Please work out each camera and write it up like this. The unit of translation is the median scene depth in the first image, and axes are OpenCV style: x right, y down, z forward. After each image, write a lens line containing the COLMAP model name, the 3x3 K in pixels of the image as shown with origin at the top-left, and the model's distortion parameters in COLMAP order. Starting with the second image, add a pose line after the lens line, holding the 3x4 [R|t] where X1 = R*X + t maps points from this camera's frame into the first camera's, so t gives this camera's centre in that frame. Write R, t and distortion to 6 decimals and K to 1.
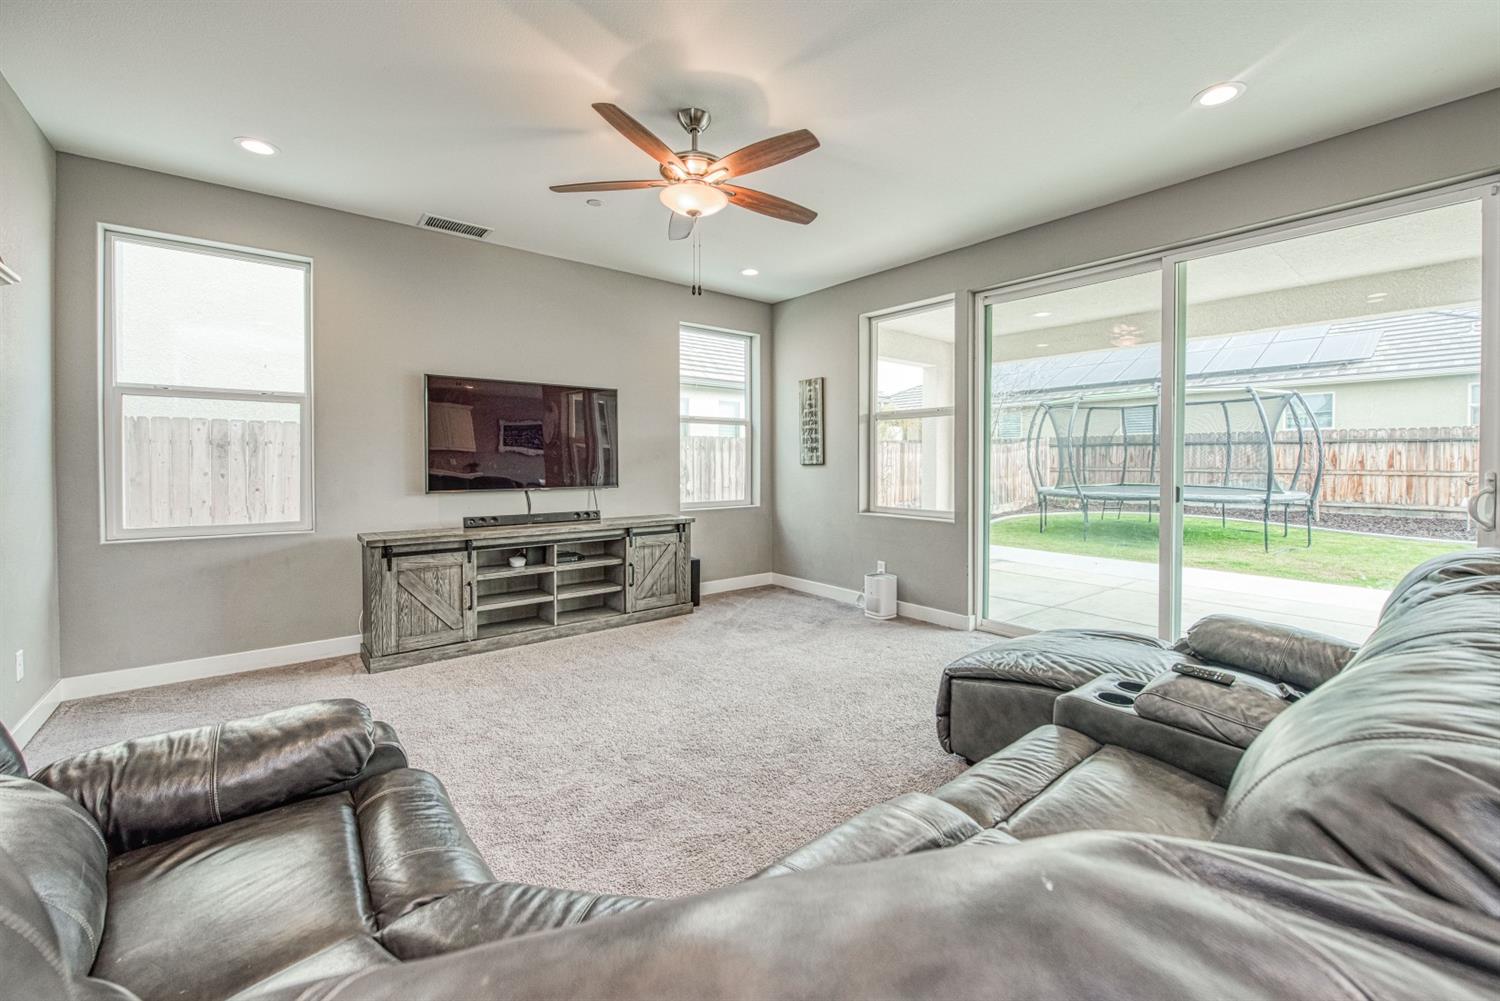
lens RADIAL K [[600.9, 0, 755.0], [0, 600.9, 468.6], [0, 0, 1]] dist [-0.014201, -0.000396]
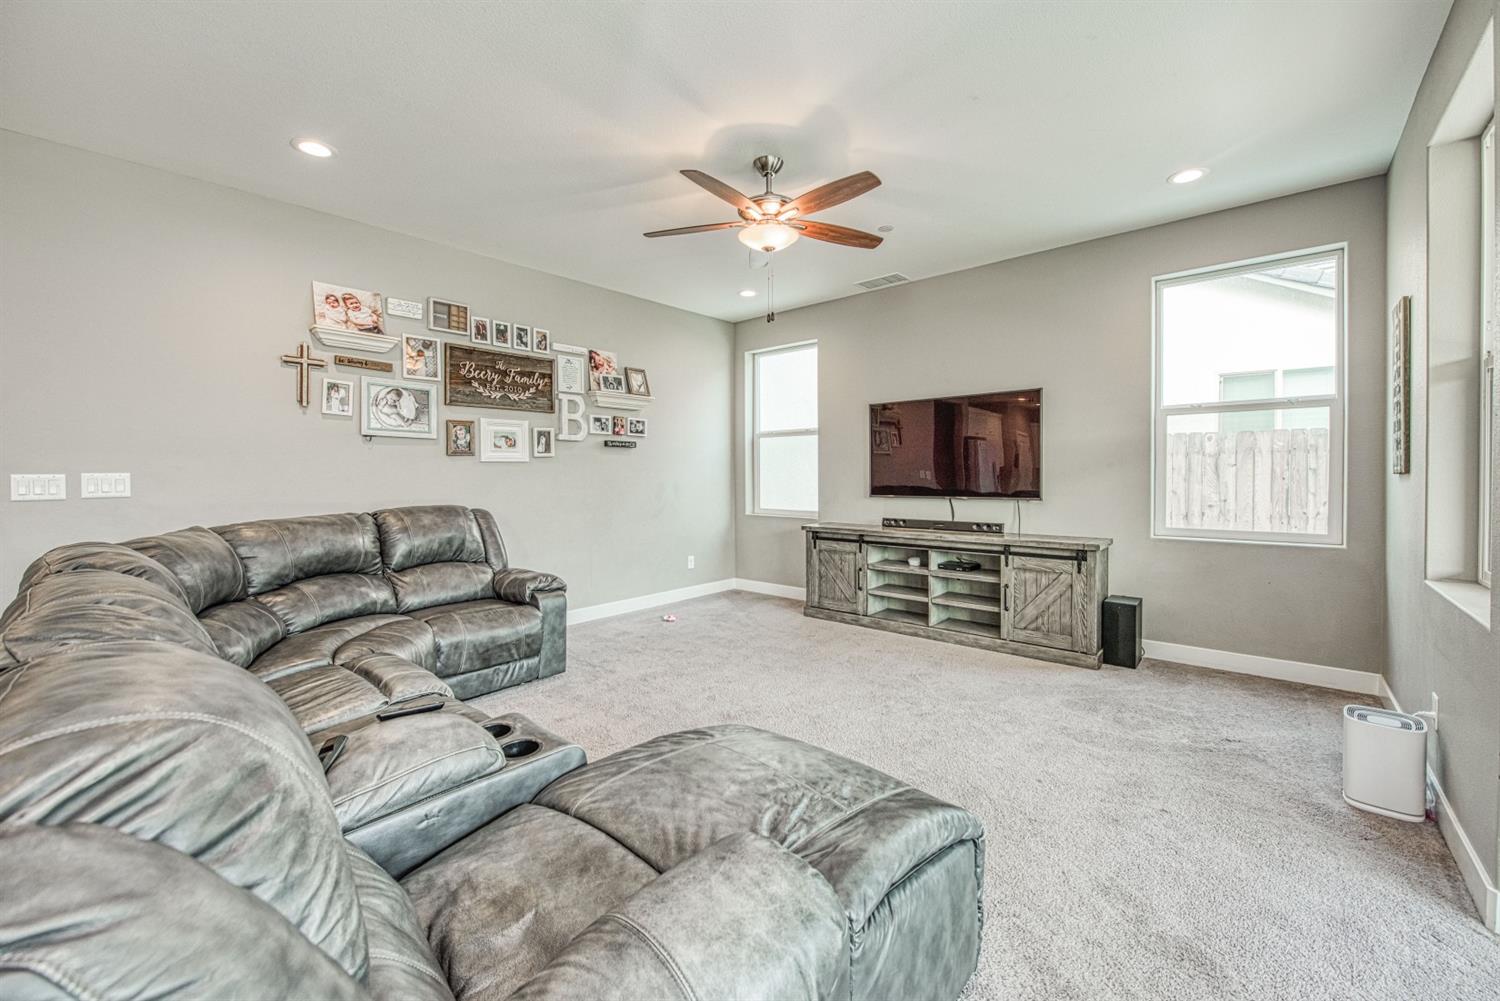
lens RADIAL K [[588.6, 0, 747.8], [0, 588.6, 478.9], [0, 0, 1]] dist [-0.002401, -0.000154]
pose [[0.171704, 0.008038, -0.985116, 0.489609], [-0.005562, 0.999959, 0.007190, -0.003388], [0.985133, 0.004245, 0.171742, 0.390042]]
